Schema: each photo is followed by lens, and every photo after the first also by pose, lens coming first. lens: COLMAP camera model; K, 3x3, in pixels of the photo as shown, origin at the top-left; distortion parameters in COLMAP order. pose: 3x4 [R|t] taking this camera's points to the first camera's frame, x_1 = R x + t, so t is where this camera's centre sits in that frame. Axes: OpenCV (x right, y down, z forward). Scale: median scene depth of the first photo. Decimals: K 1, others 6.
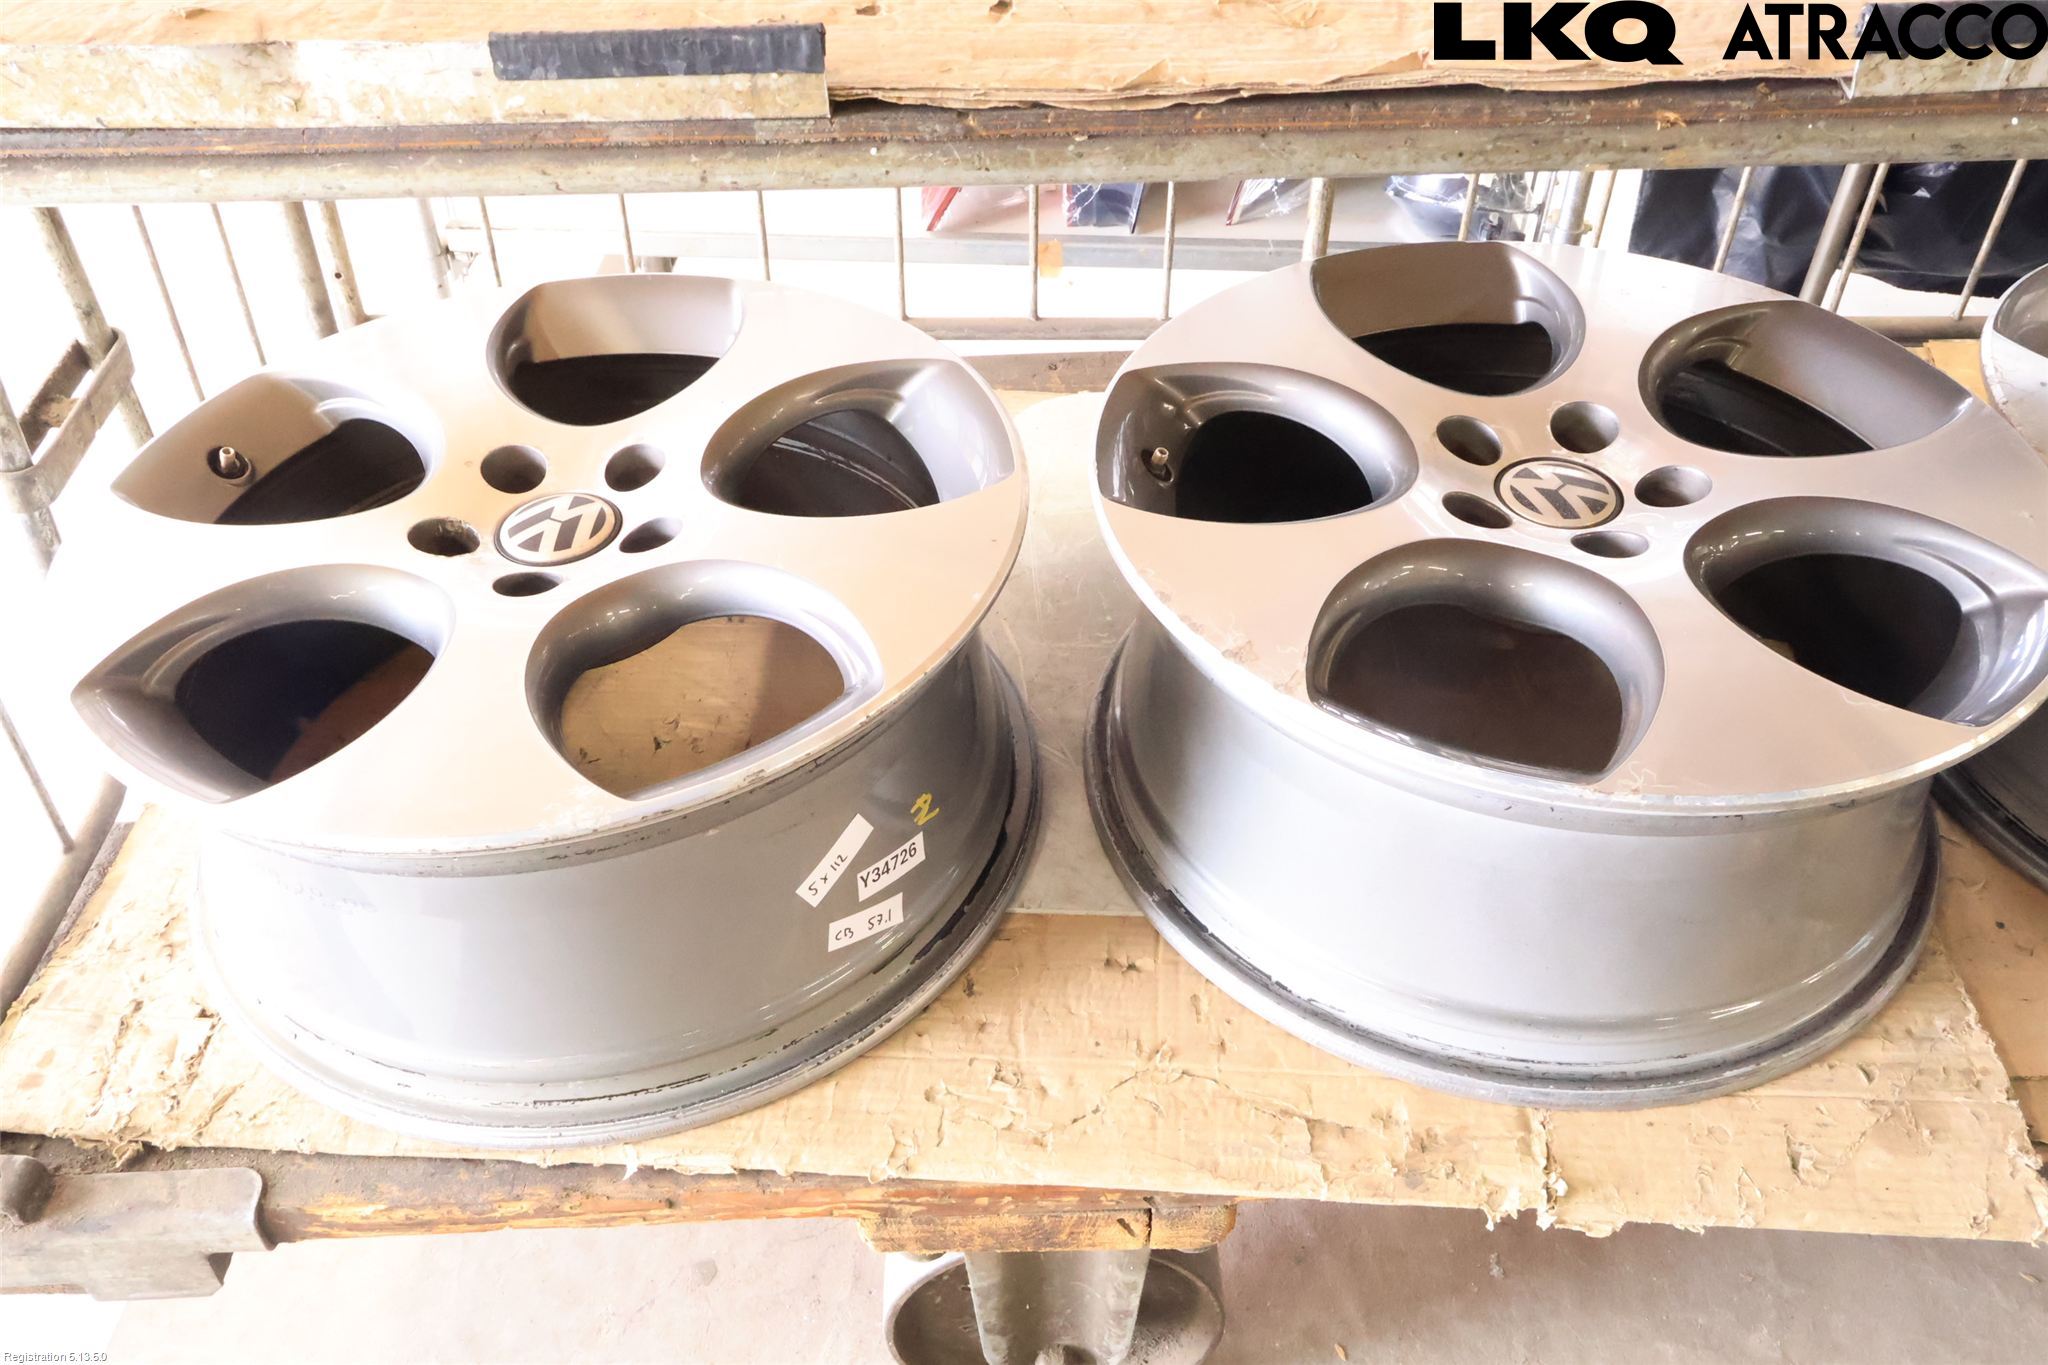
lens RADIAL K [[1707.8, 0, 1025.1], [0, 1707.8, 680.8], [0, 0, 1]] dist [0.002519, 0.000694]
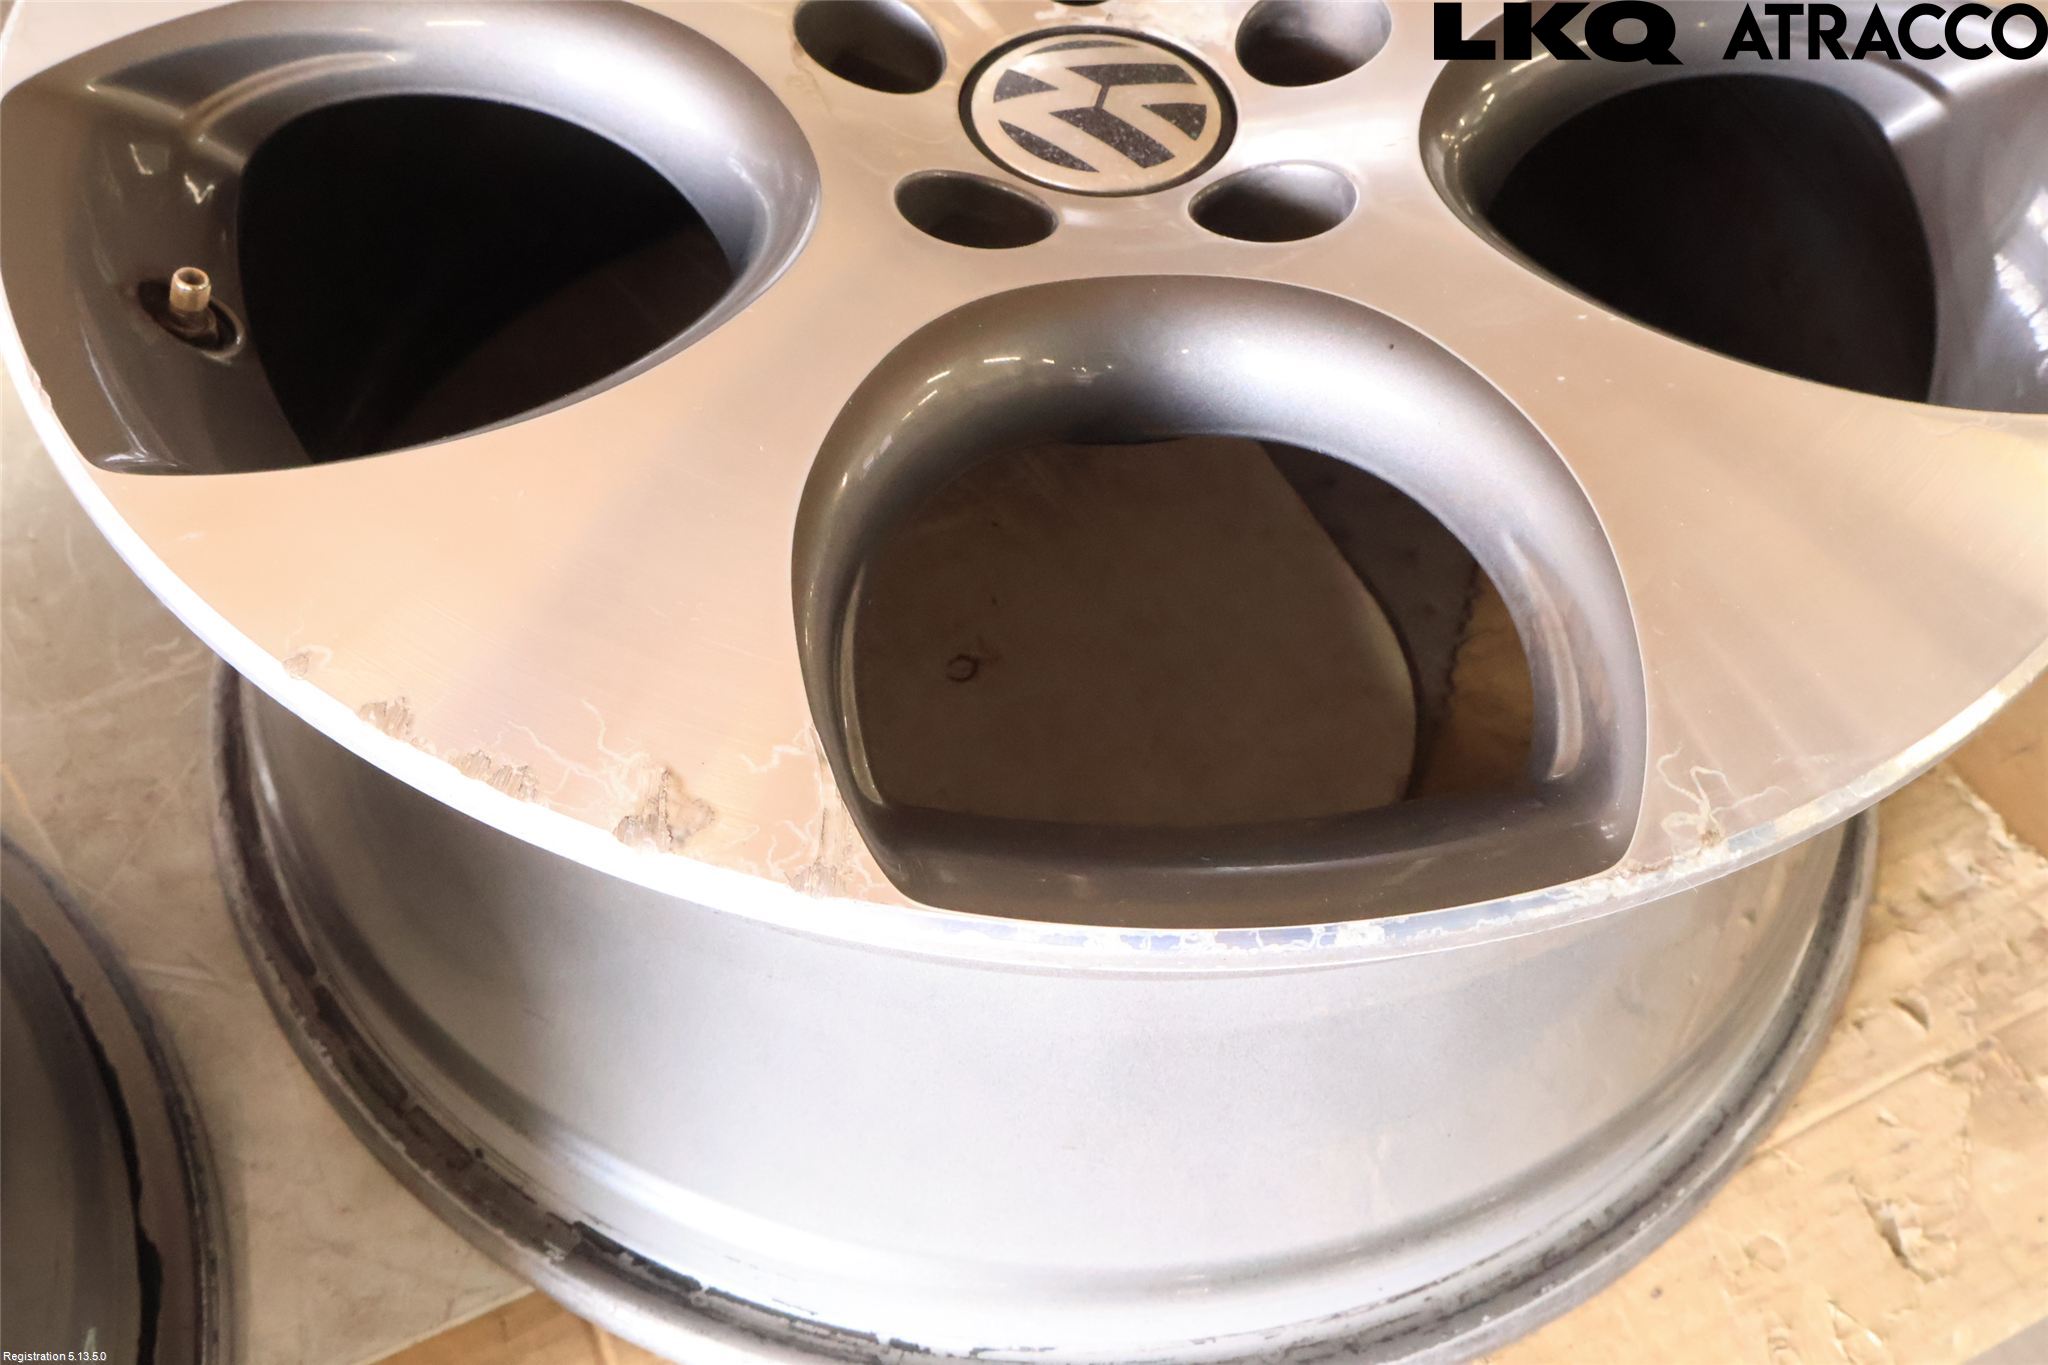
lens RADIAL K [[2290.9, 0, 1023.3], [0, 2290.9, 683.3], [0, 0, 1]] dist [-0.009123, 0.000000]
pose [[0.856831, -0.364960, 0.364204, 0.019705], [0.294753, 0.926285, 0.234769, -0.118770], [-0.423038, -0.093808, 0.901243, 0.453689]]
